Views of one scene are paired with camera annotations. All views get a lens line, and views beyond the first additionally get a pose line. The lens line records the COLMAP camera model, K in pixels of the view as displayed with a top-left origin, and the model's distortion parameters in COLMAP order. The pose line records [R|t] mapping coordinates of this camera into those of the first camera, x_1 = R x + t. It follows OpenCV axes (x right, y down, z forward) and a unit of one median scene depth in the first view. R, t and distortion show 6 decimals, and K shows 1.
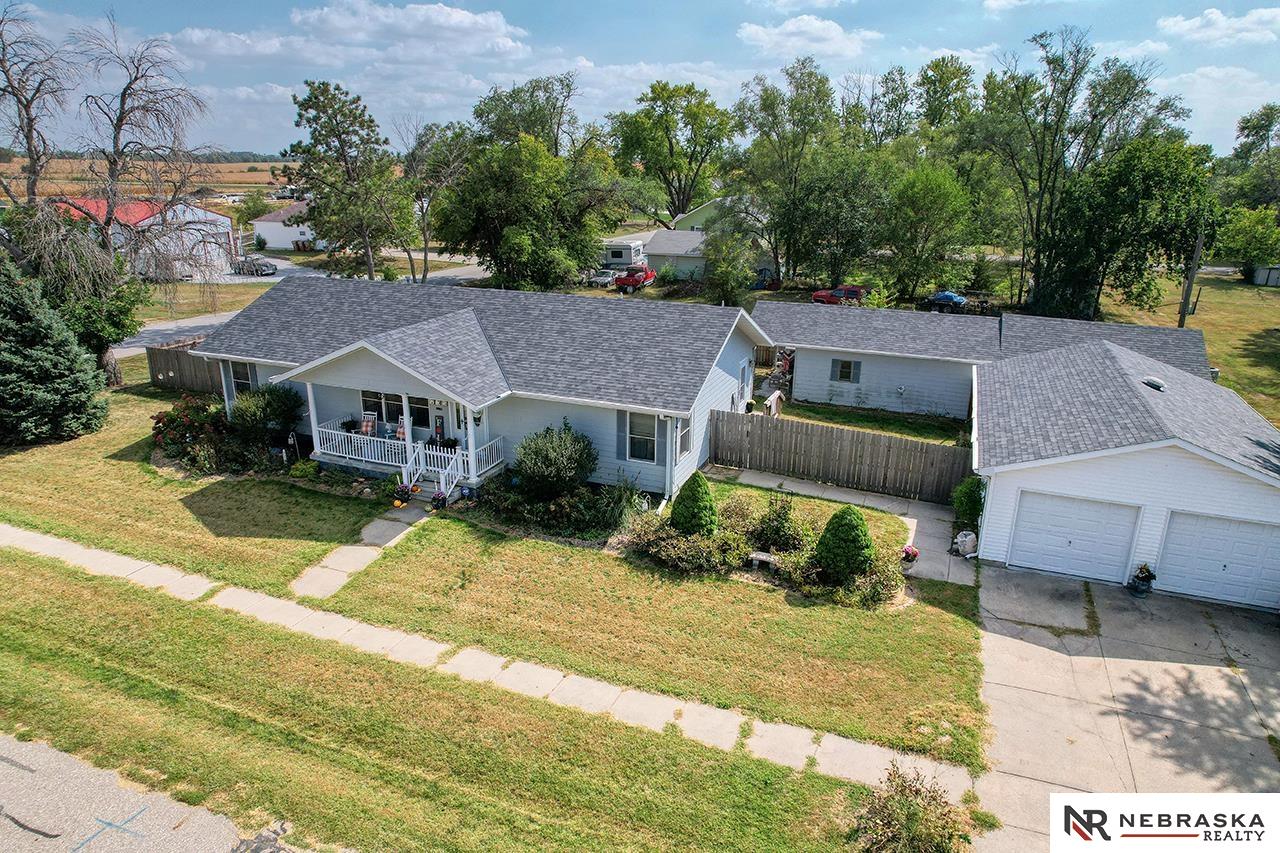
lens RADIAL K [[813.8, 0, 643.8], [0, 813.8, 427.4], [0, 0, 1]] dist [-0.066457, 0.051528]
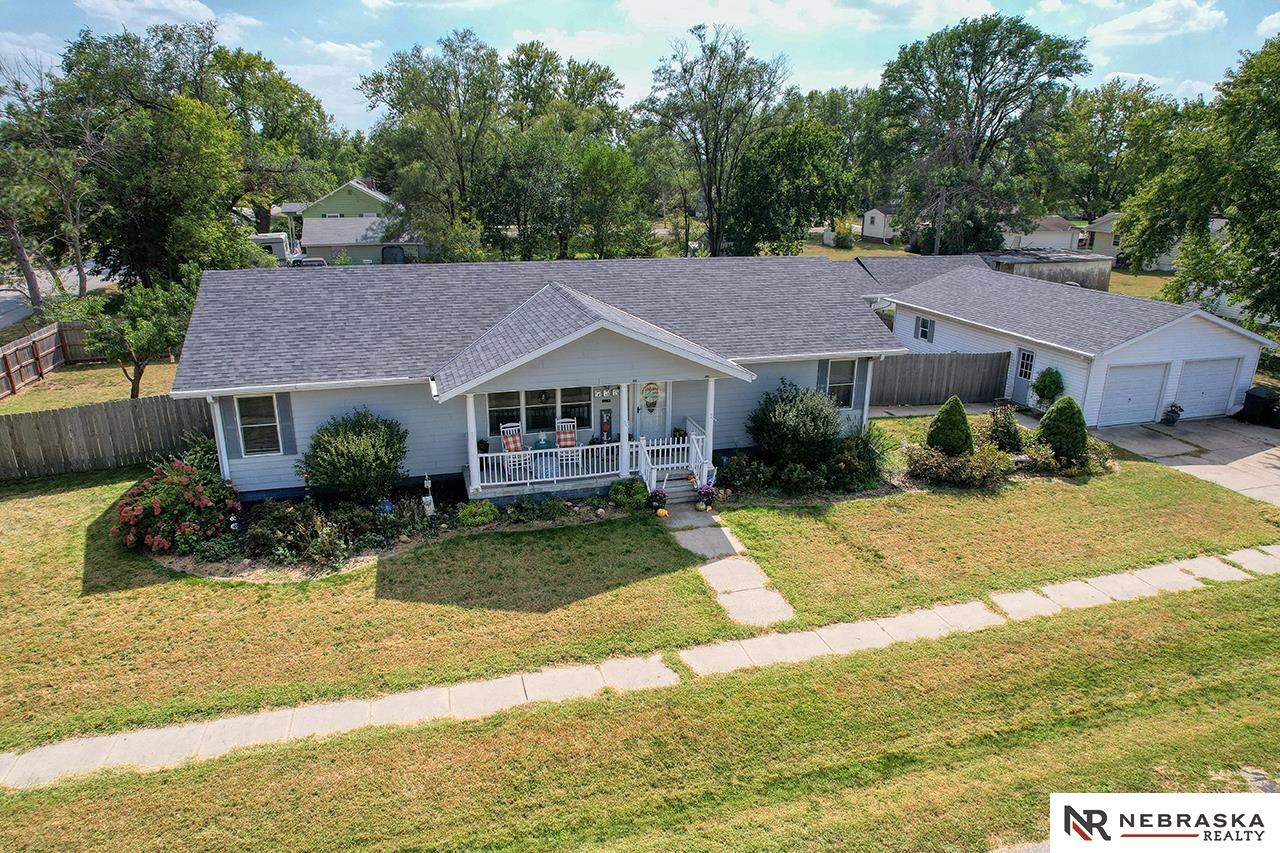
lens RADIAL K [[813.8, 0, 646.7], [0, 813.8, 428.0], [0, 0, 1]] dist [-0.066457, 0.051528]
pose [[0.780216, -0.192696, 0.595089, -0.918443], [0.188599, 0.979562, 0.069922, -0.058632], [-0.596400, 0.057679, 0.800612, 0.399875]]
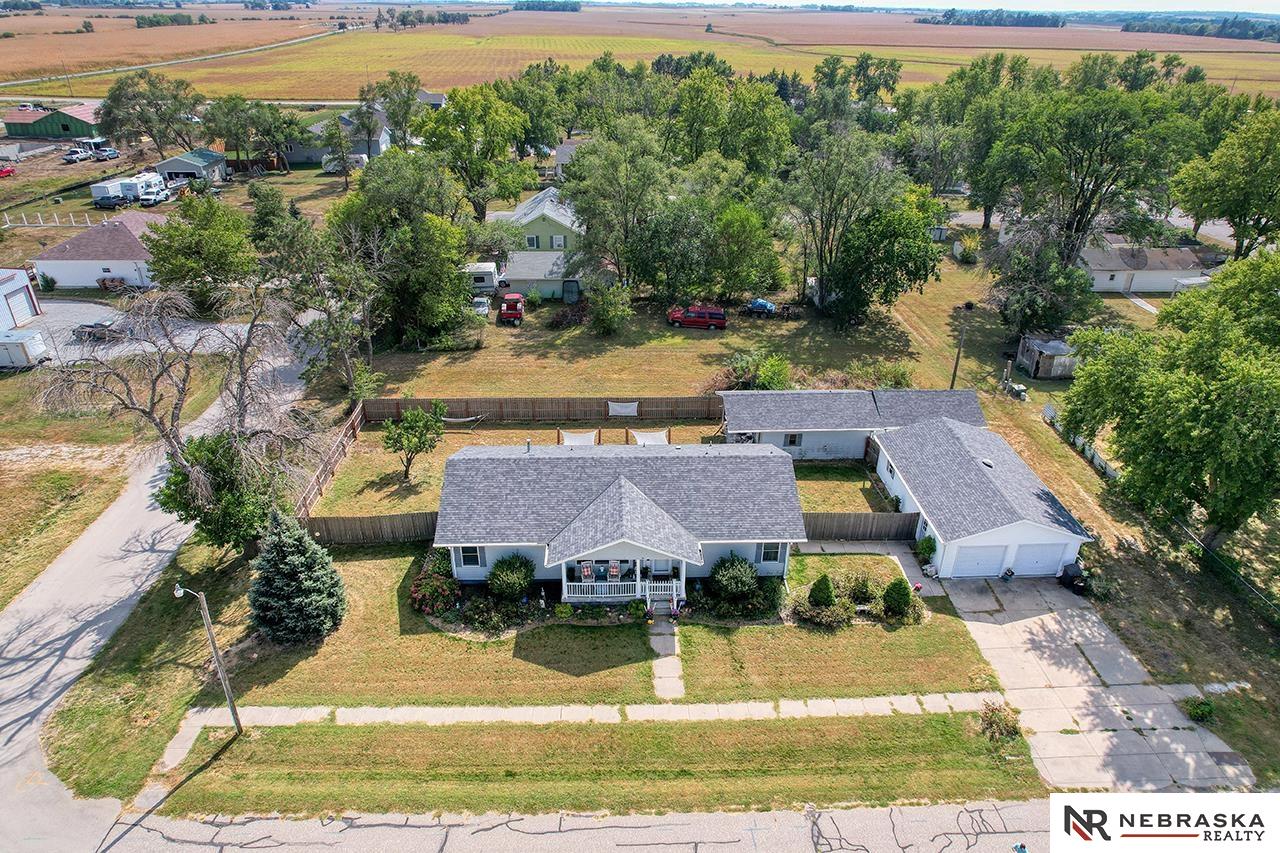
lens RADIAL K [[813.8, 0, 648.1], [0, 813.8, 424.5], [0, 0, 1]] dist [-0.066457, 0.051528]
pose [[0.910875, -0.185730, 0.368526, -0.994736], [0.122425, 0.974414, 0.188490, -0.730039], [-0.394106, -0.126574, 0.910308, -0.568213]]
